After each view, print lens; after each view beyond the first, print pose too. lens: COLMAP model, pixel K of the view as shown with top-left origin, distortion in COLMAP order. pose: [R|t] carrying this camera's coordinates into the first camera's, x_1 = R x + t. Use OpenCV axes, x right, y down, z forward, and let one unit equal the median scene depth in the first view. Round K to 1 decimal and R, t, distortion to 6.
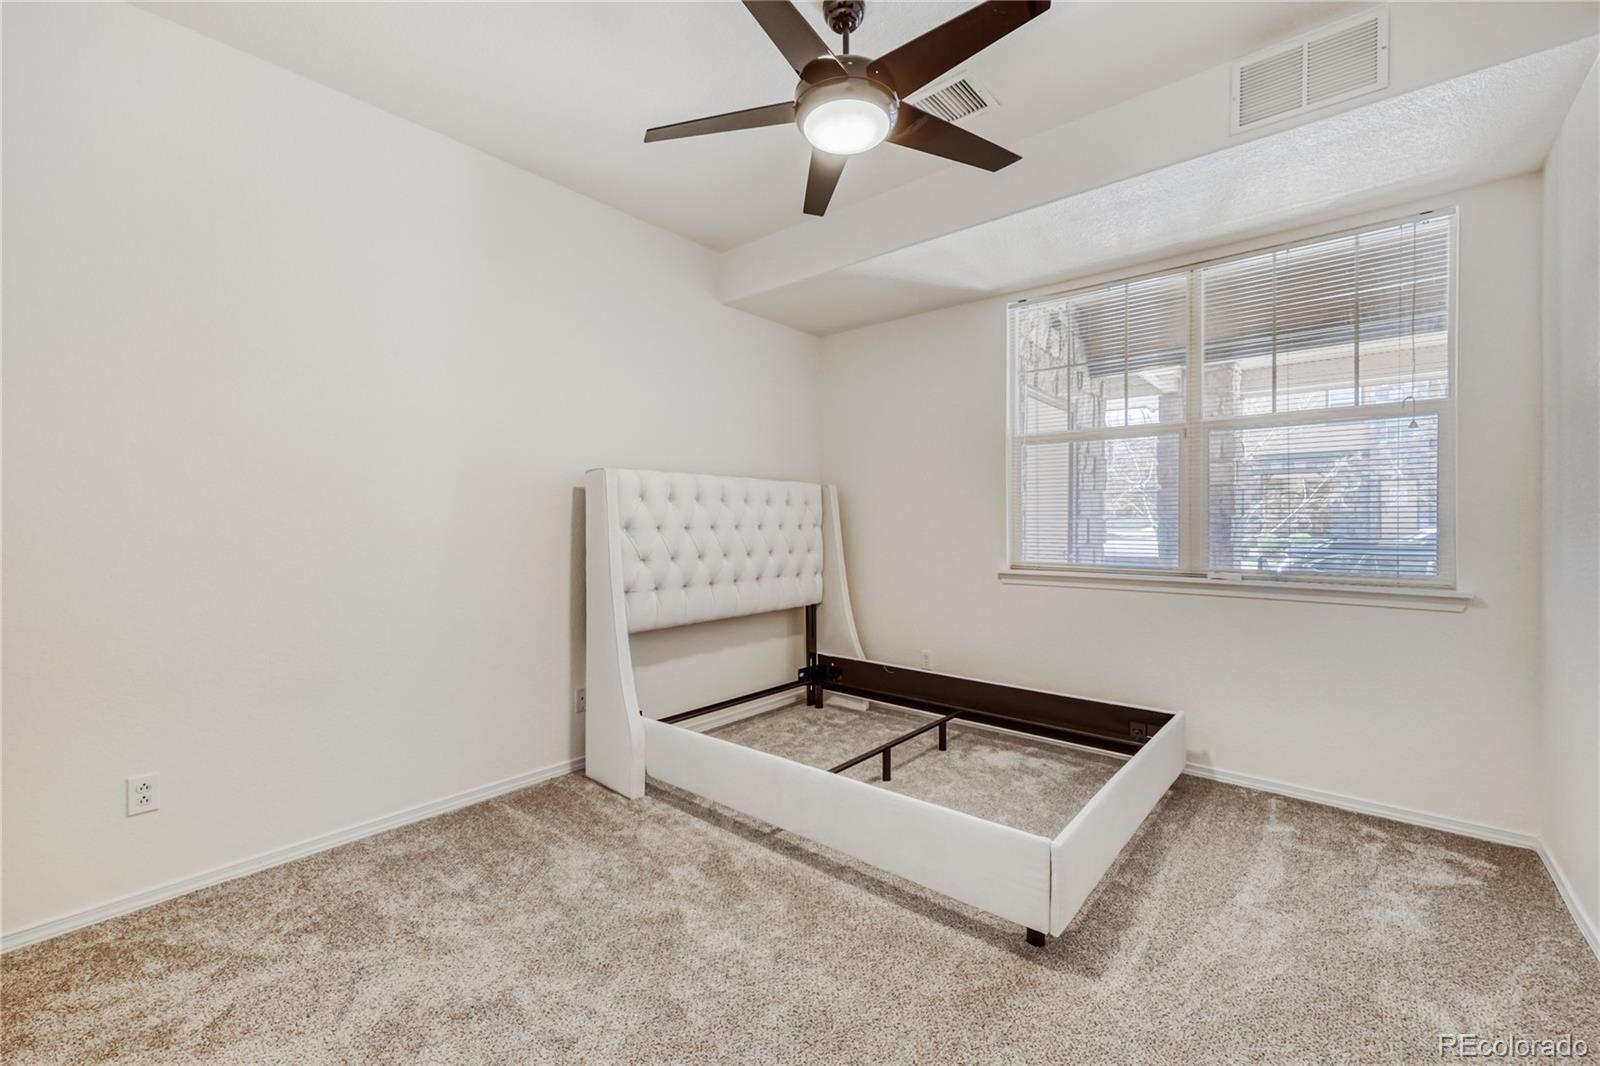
lens RADIAL K [[657.0, 0, 794.9], [0, 657.0, 527.5], [0, 0, 1]] dist [-0.002120, -0.000119]
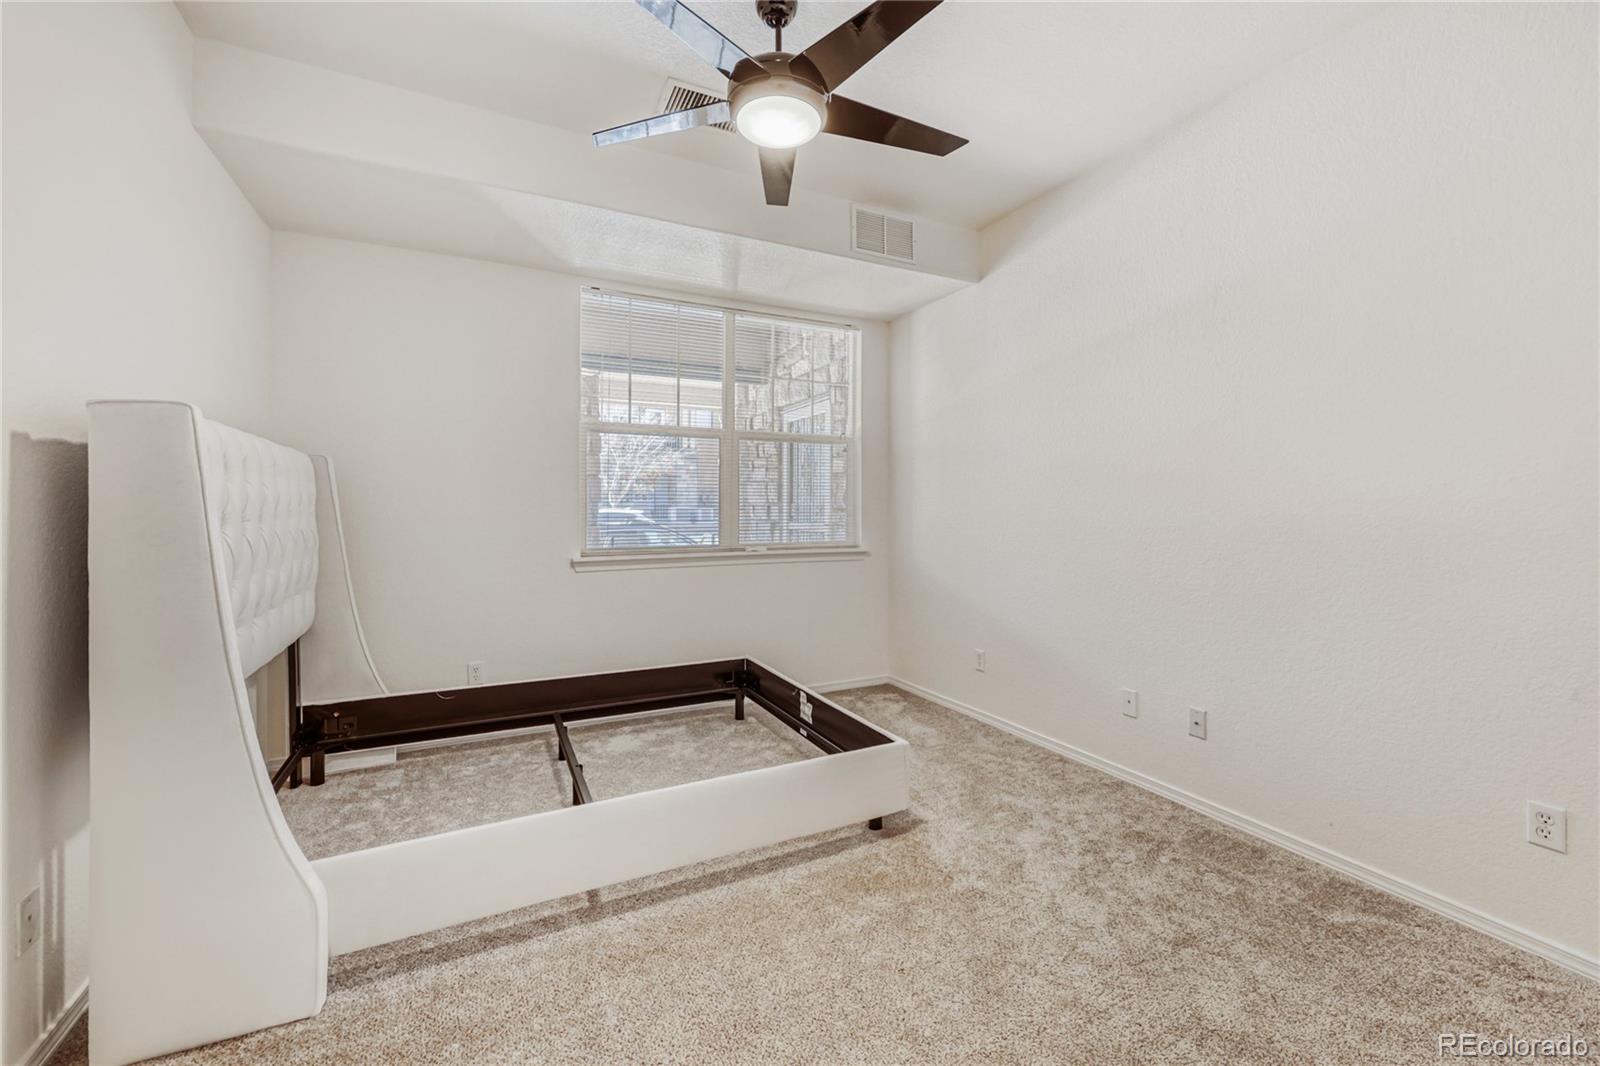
lens RADIAL K [[666.6, 0, 801.8], [0, 666.6, 511.9], [0, 0, 1]] dist [0.001443, 0.000025]
pose [[0.380843, -0.004472, 0.924629, -0.517138], [0.009742, 0.999952, 0.000823, -0.001584], [-0.924588, 0.008694, 0.380869, 0.350080]]
